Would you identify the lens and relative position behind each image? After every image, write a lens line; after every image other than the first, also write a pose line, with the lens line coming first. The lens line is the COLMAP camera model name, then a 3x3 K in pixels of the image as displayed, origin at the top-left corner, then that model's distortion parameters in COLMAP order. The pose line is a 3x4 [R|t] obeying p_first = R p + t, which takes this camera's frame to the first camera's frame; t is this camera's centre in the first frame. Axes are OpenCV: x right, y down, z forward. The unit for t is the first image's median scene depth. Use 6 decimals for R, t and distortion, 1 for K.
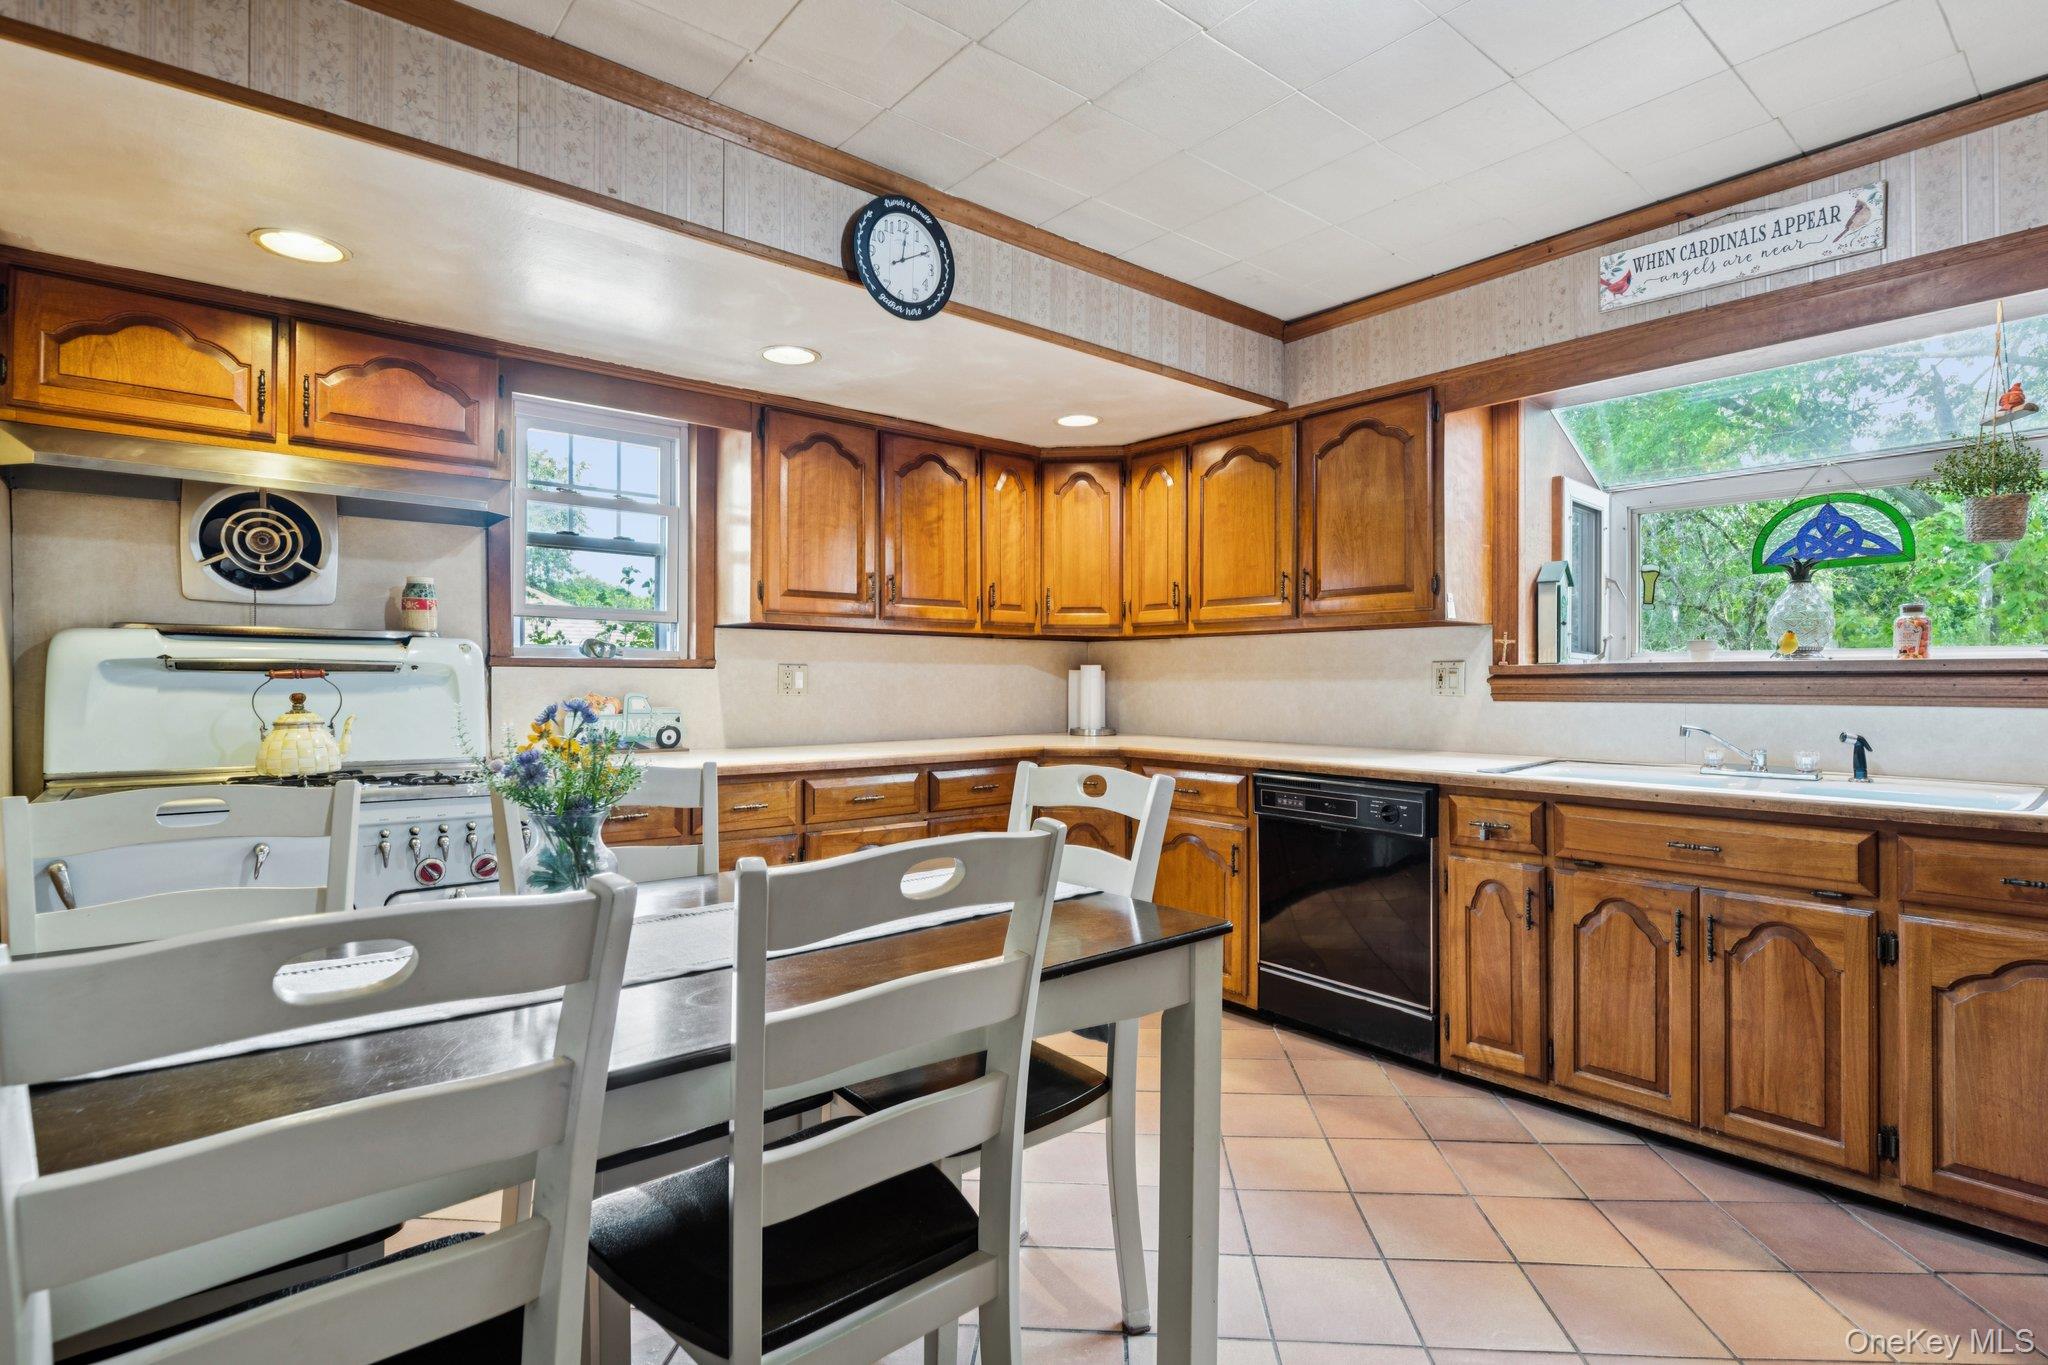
lens RADIAL K [[1030.7, 0, 1032.4], [0, 1030.7, 675.4], [0, 0, 1]] dist [0.009050, -0.000174]
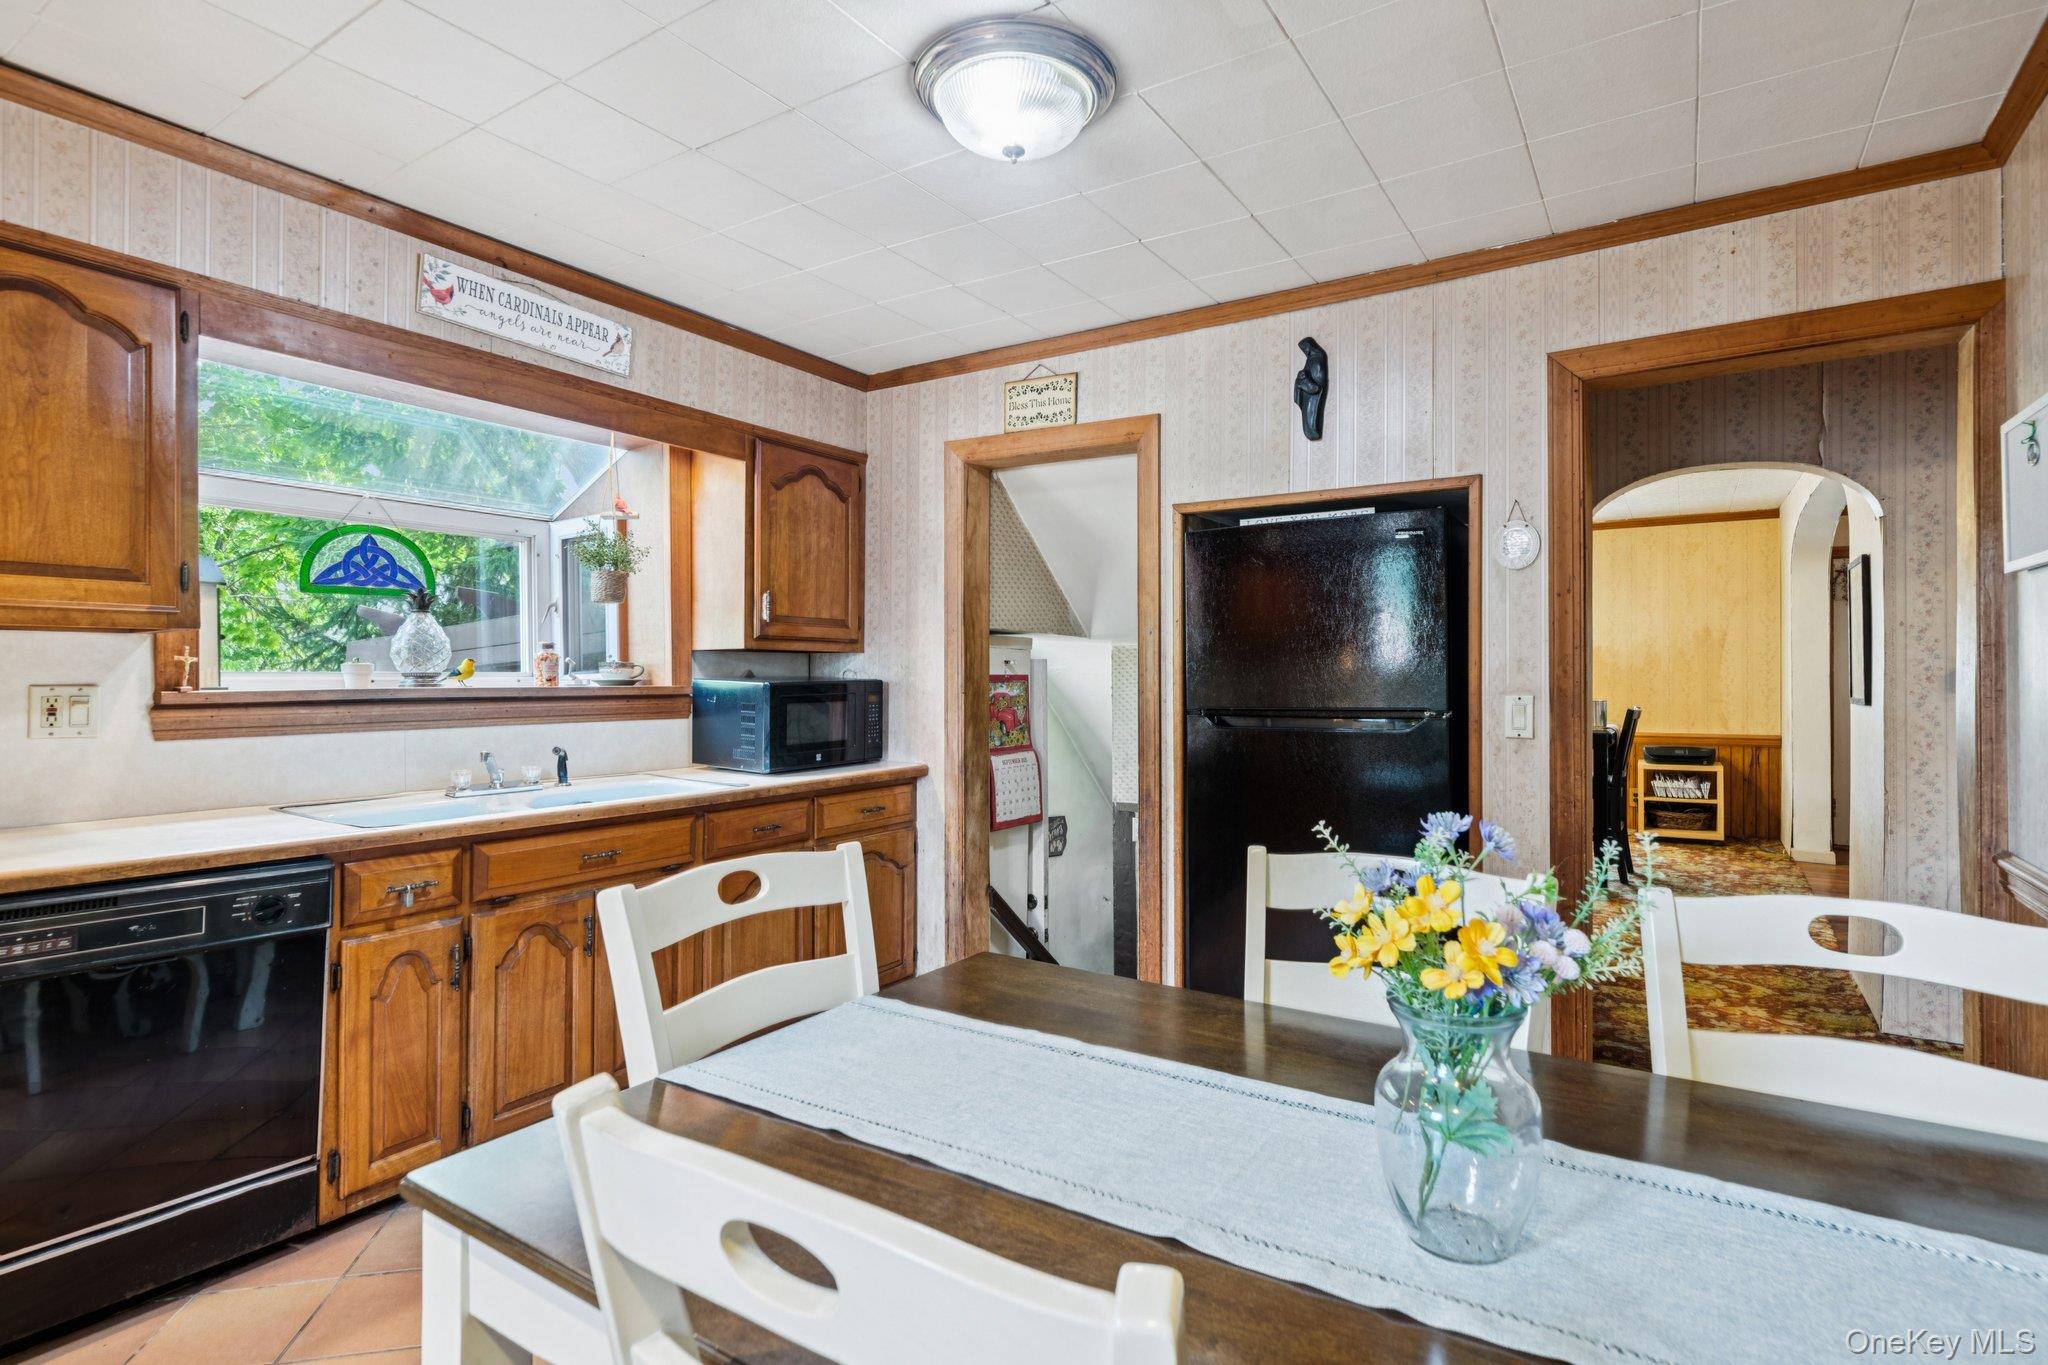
lens RADIAL K [[1030.7, 0, 1037.5], [0, 1030.7, 683.0], [0, 0, 1]] dist [0.009050, -0.000174]
pose [[-0.293782, -0.008301, 0.955836, -0.464186], [-0.009158, 0.999941, 0.005869, -0.027686], [-0.955829, -0.007029, -0.293841, 0.691030]]
